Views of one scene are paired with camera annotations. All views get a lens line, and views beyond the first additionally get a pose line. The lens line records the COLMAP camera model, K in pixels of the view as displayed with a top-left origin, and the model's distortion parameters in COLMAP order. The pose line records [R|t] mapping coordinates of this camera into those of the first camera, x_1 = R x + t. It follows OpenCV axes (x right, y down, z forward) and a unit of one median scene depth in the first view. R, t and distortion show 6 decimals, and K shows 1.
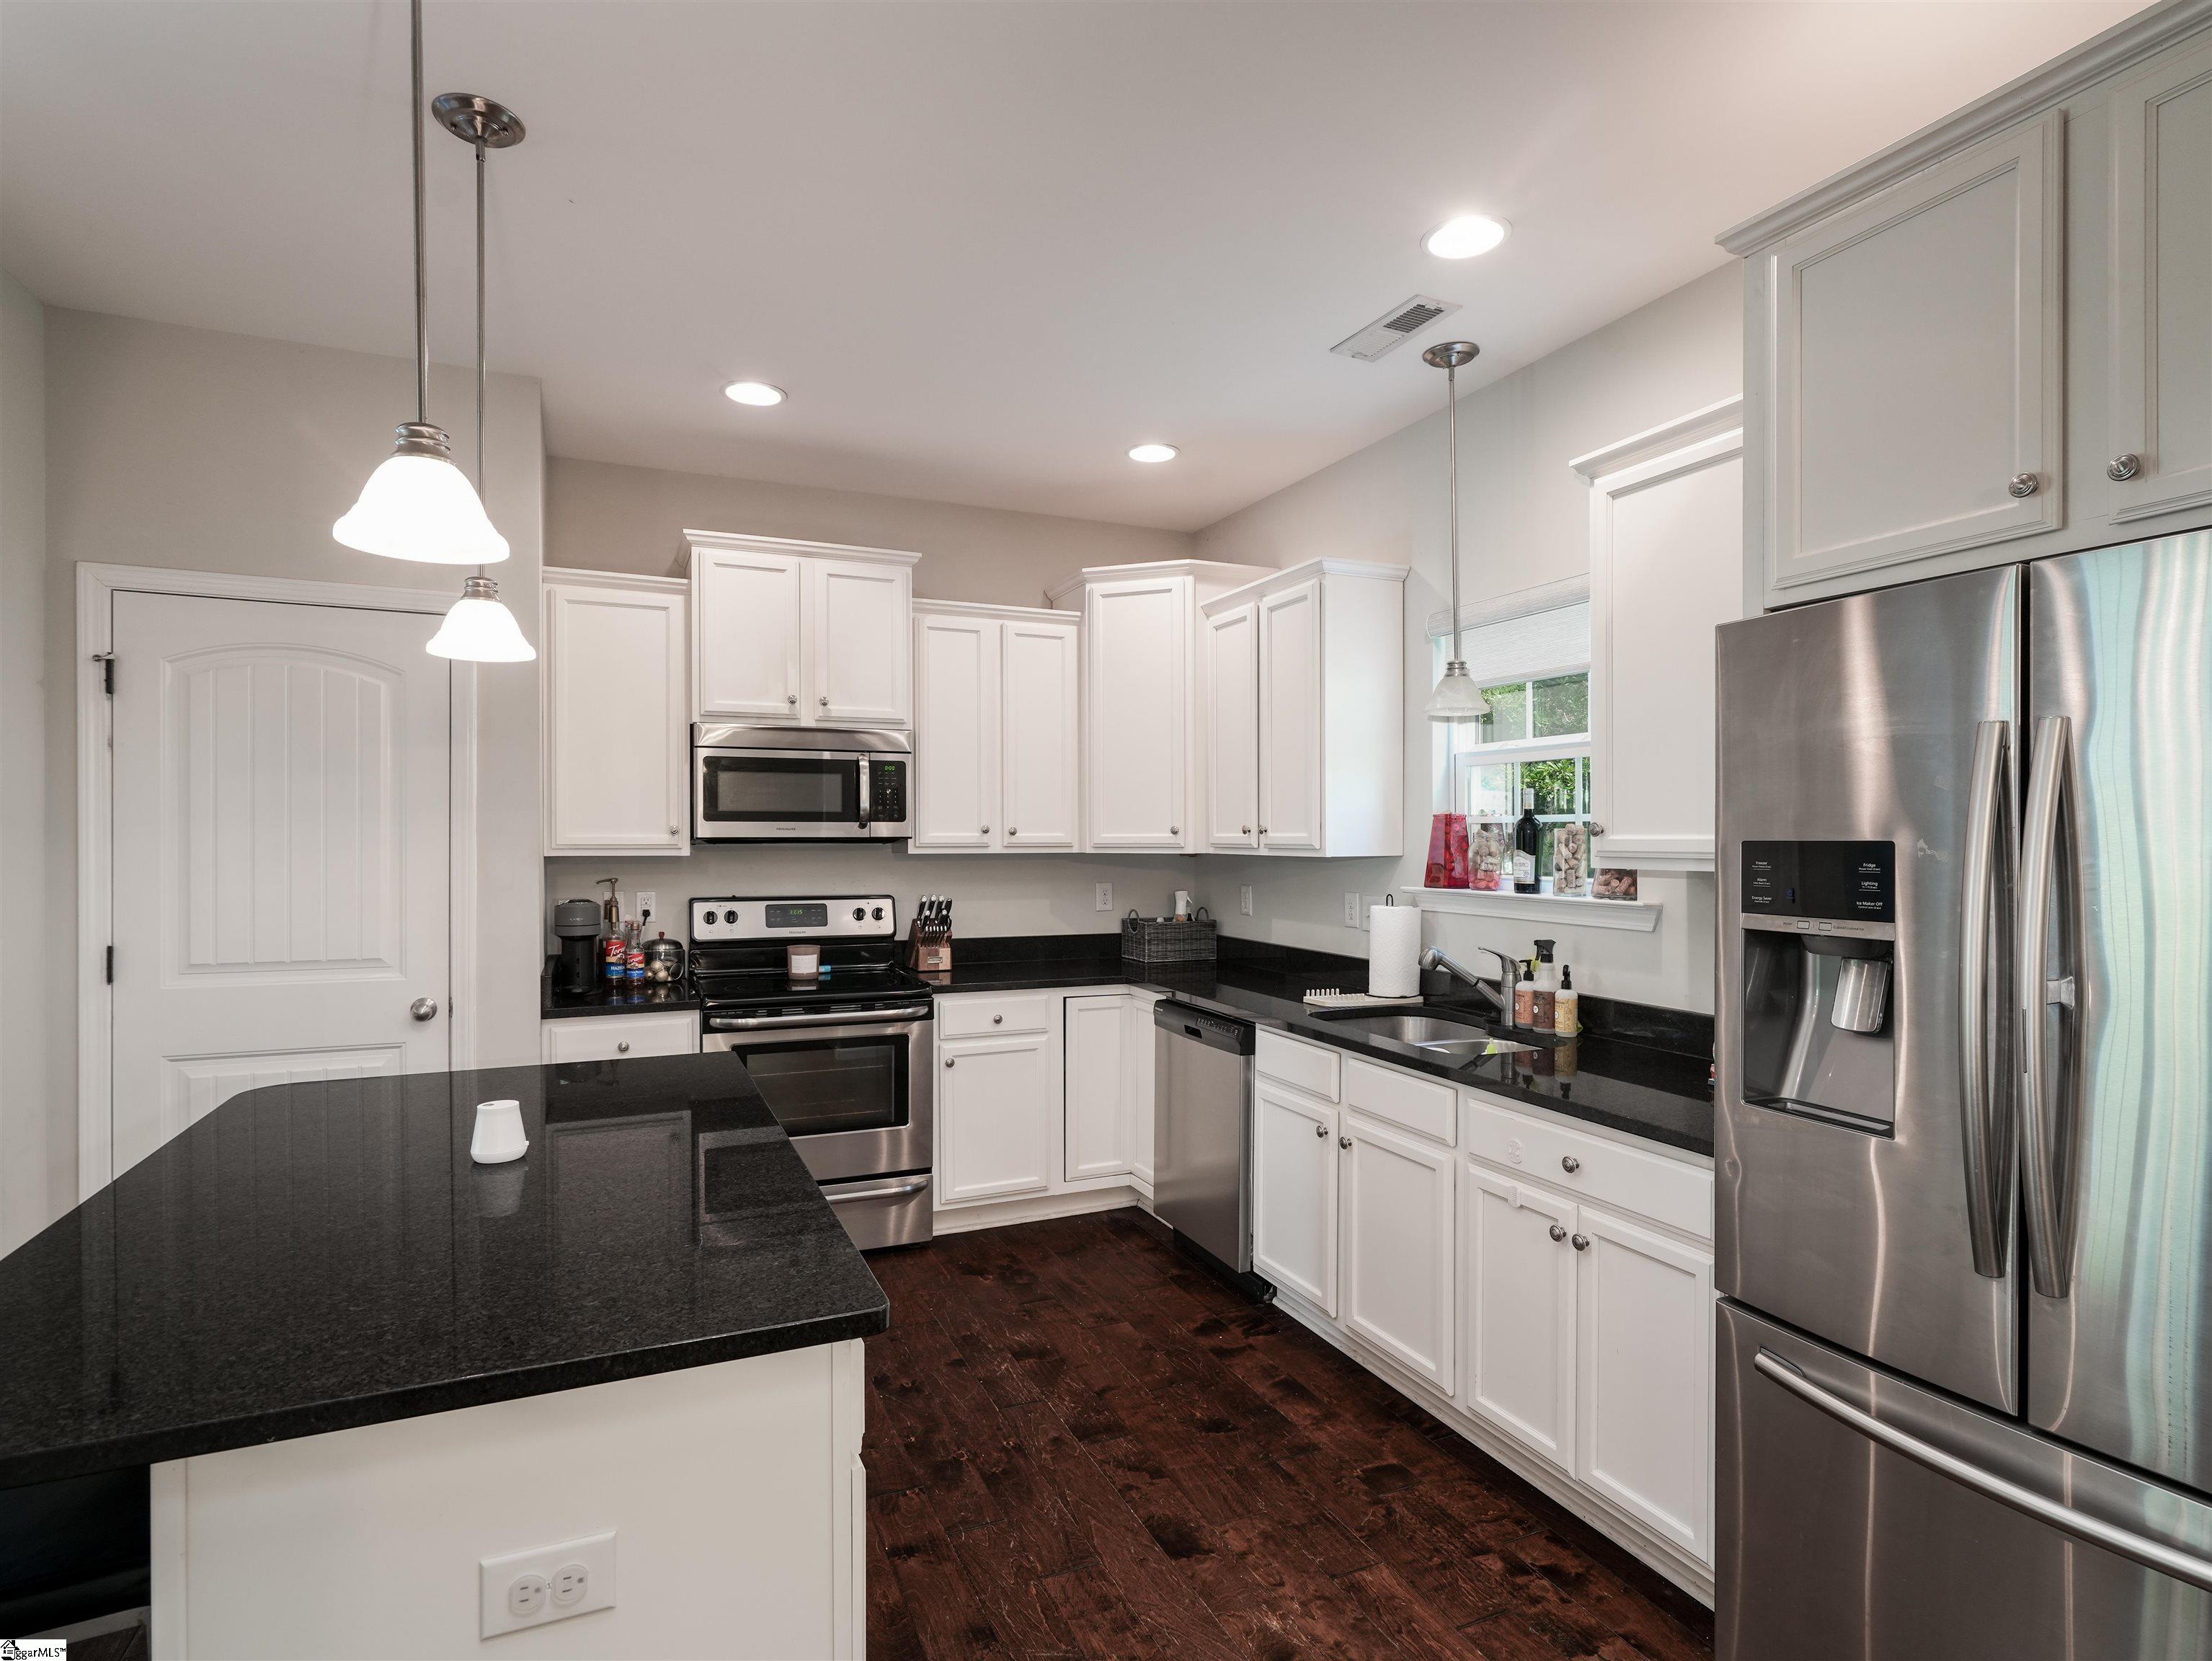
lens RADIAL K [[1142.2, 0, 1105.9], [0, 1142.2, 834.9], [0, 0, 1]] dist [-0.003115, 0.000086]
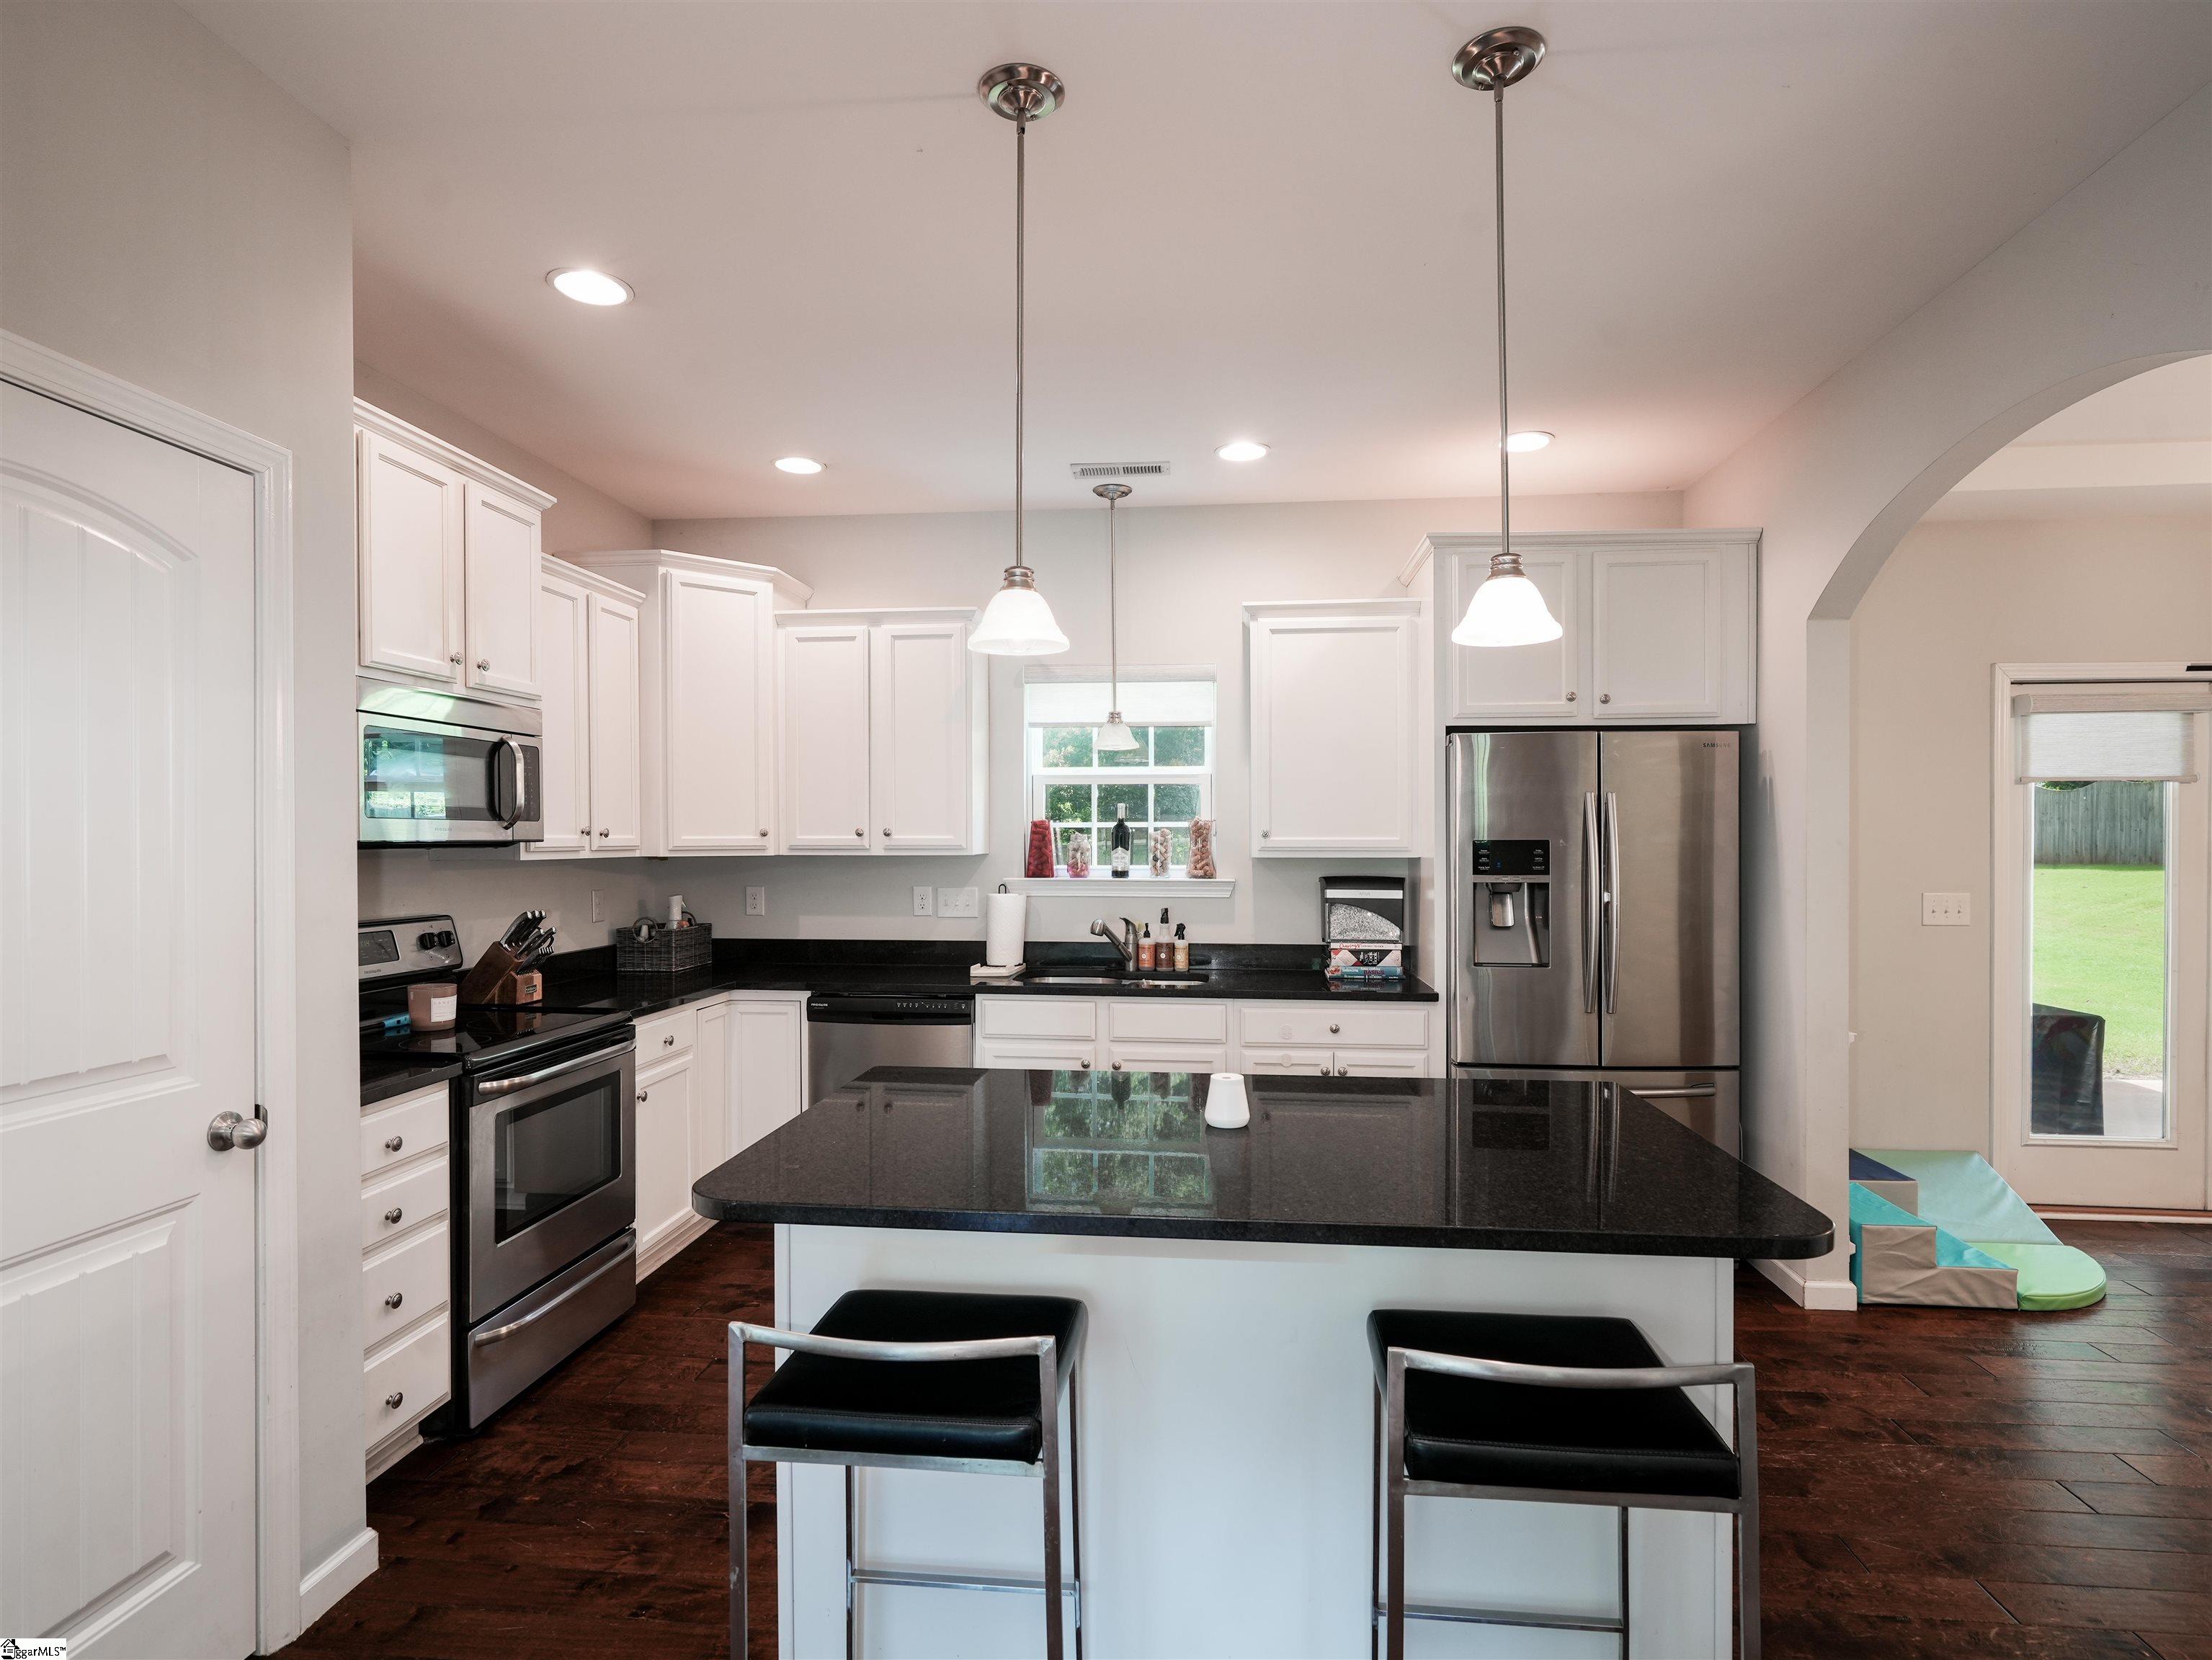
lens RADIAL K [[1158.2, 0, 1098.3], [0, 1158.2, 847.4], [0, 0, 1]] dist [-0.004894, 0.000000]
pose [[0.499157, -0.008147, 0.866473, -0.837243], [0.000287, 0.999957, 0.009236, -0.000549], [-0.866511, -0.004361, 0.499138, 0.285083]]
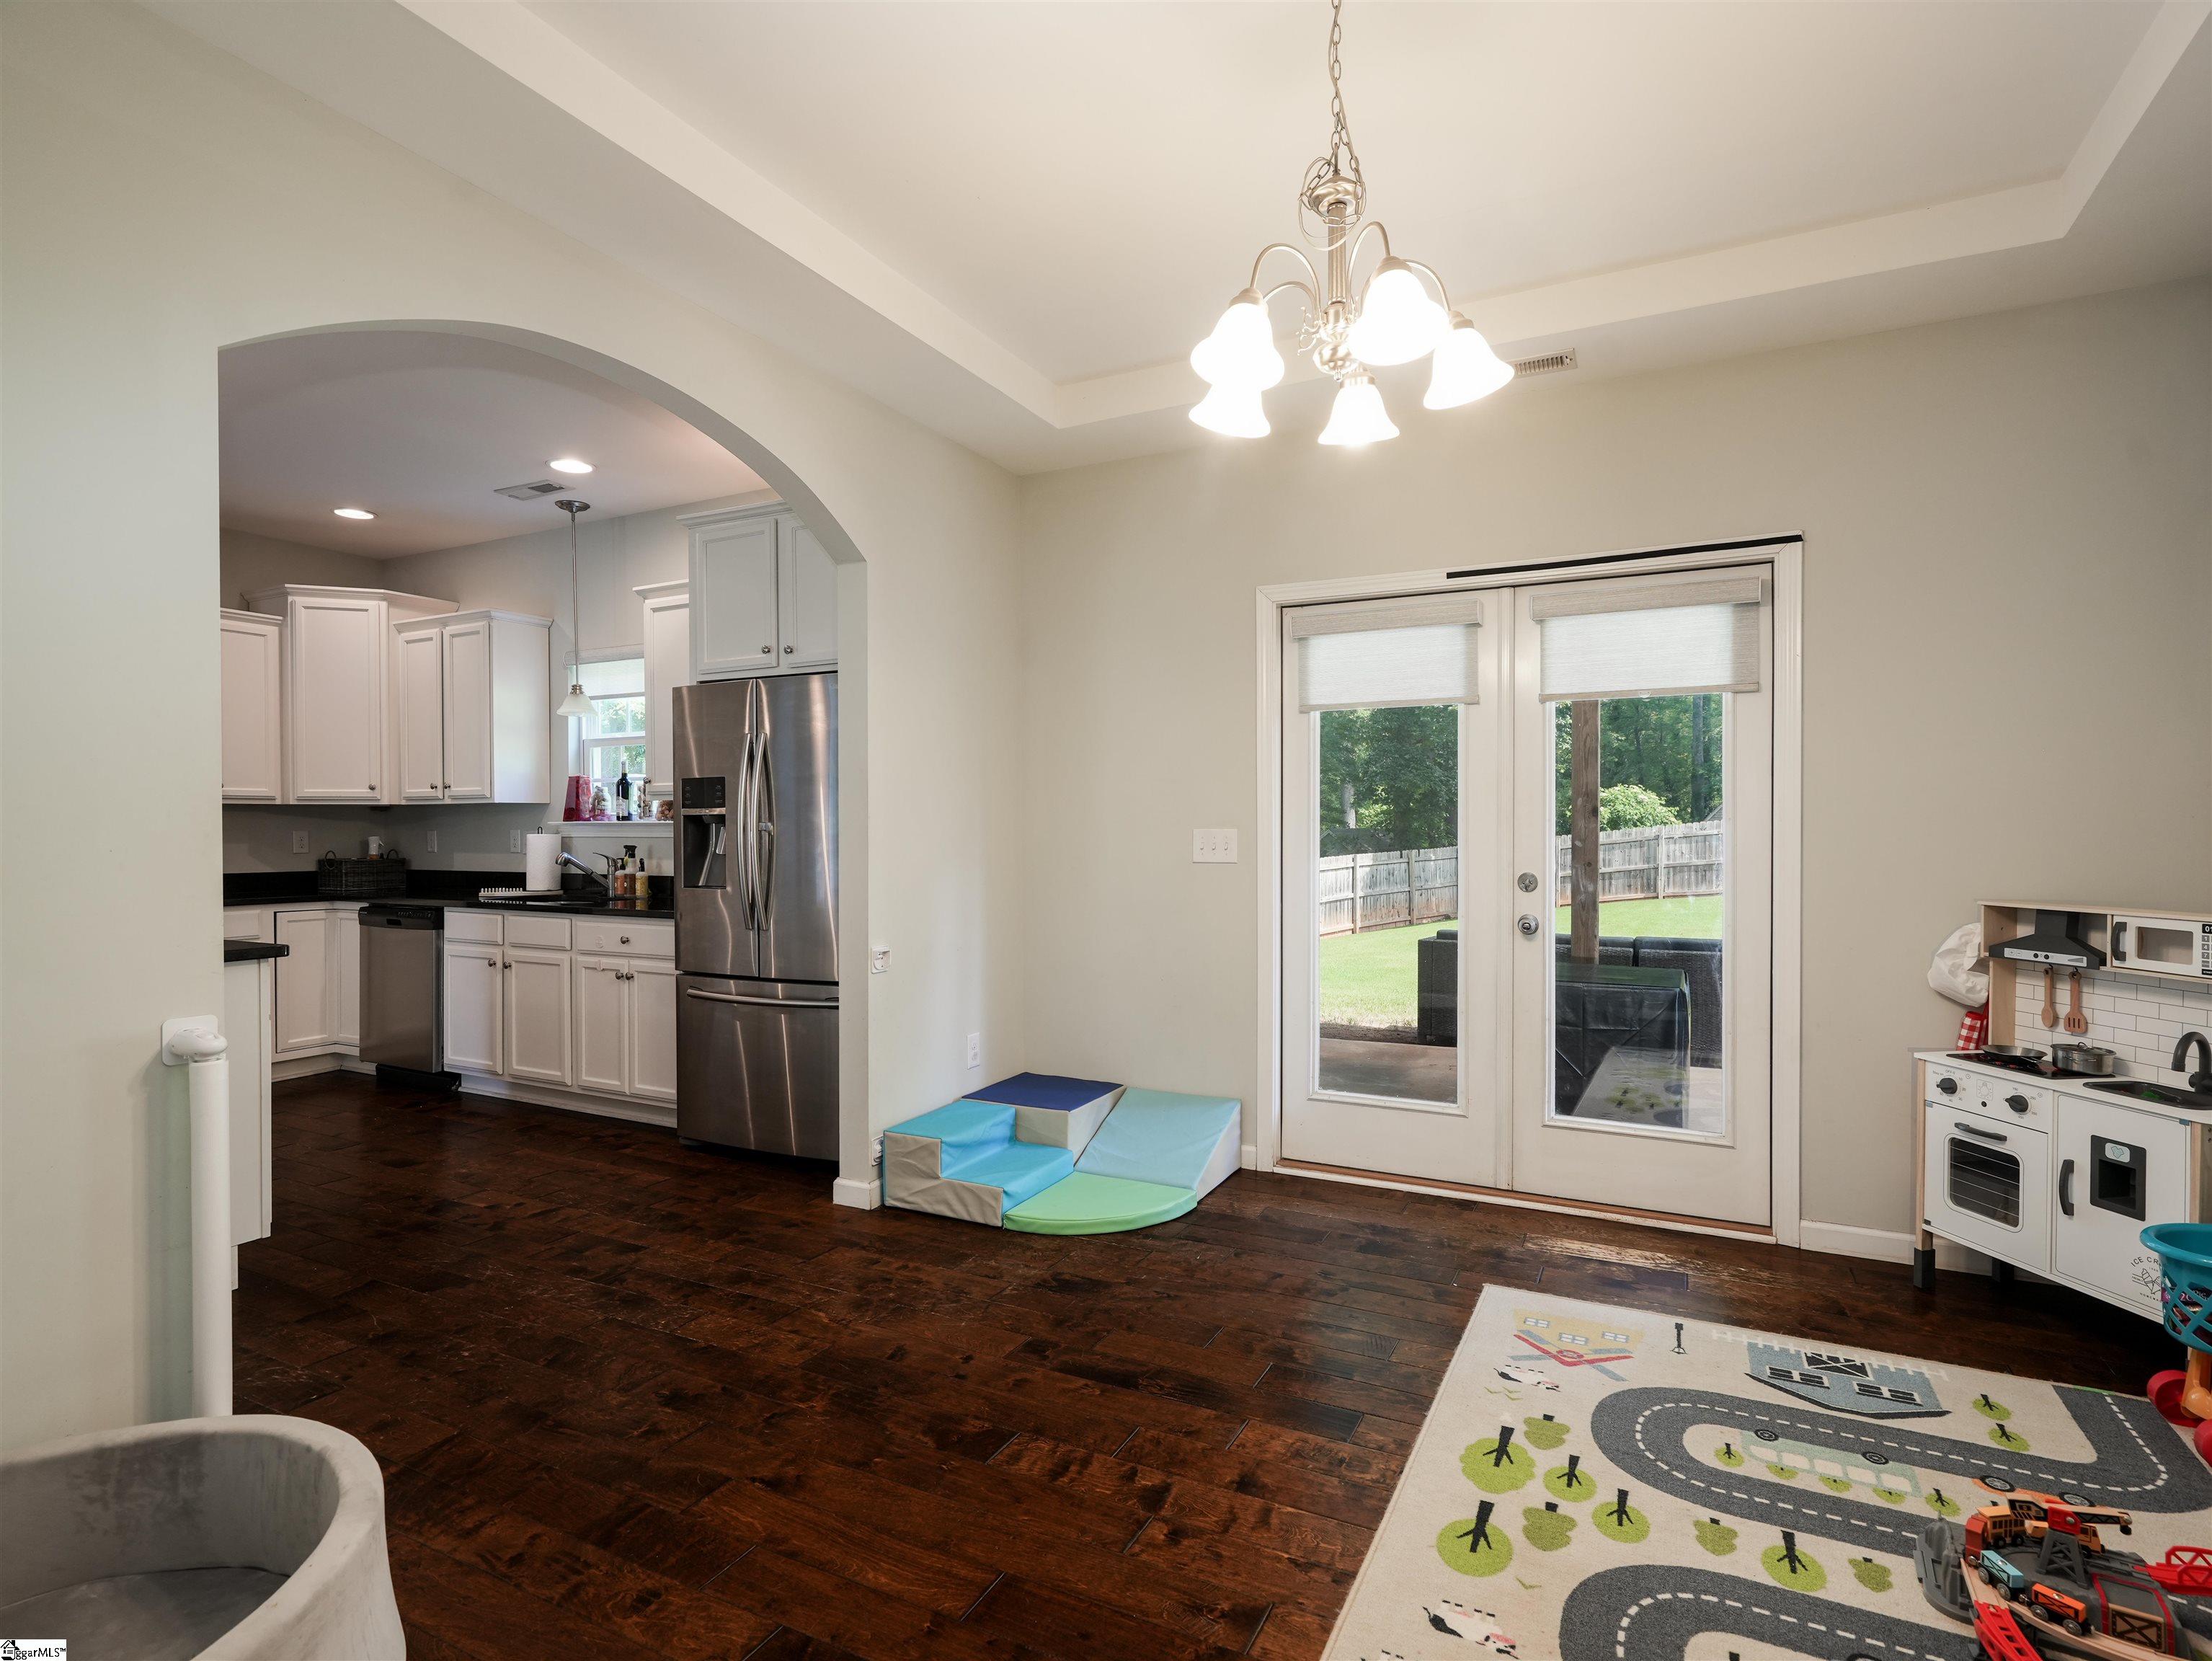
lens RADIAL K [[1142.2, 0, 1105.9], [0, 1142.2, 834.9], [0, 0, 1]] dist [-0.003115, 0.000086]
pose [[0.782697, -0.007645, 0.622356, -0.125699], [0.003827, 0.999965, 0.007469, 0.057132], [-0.622392, -0.003464, 0.782698, -0.751173]]
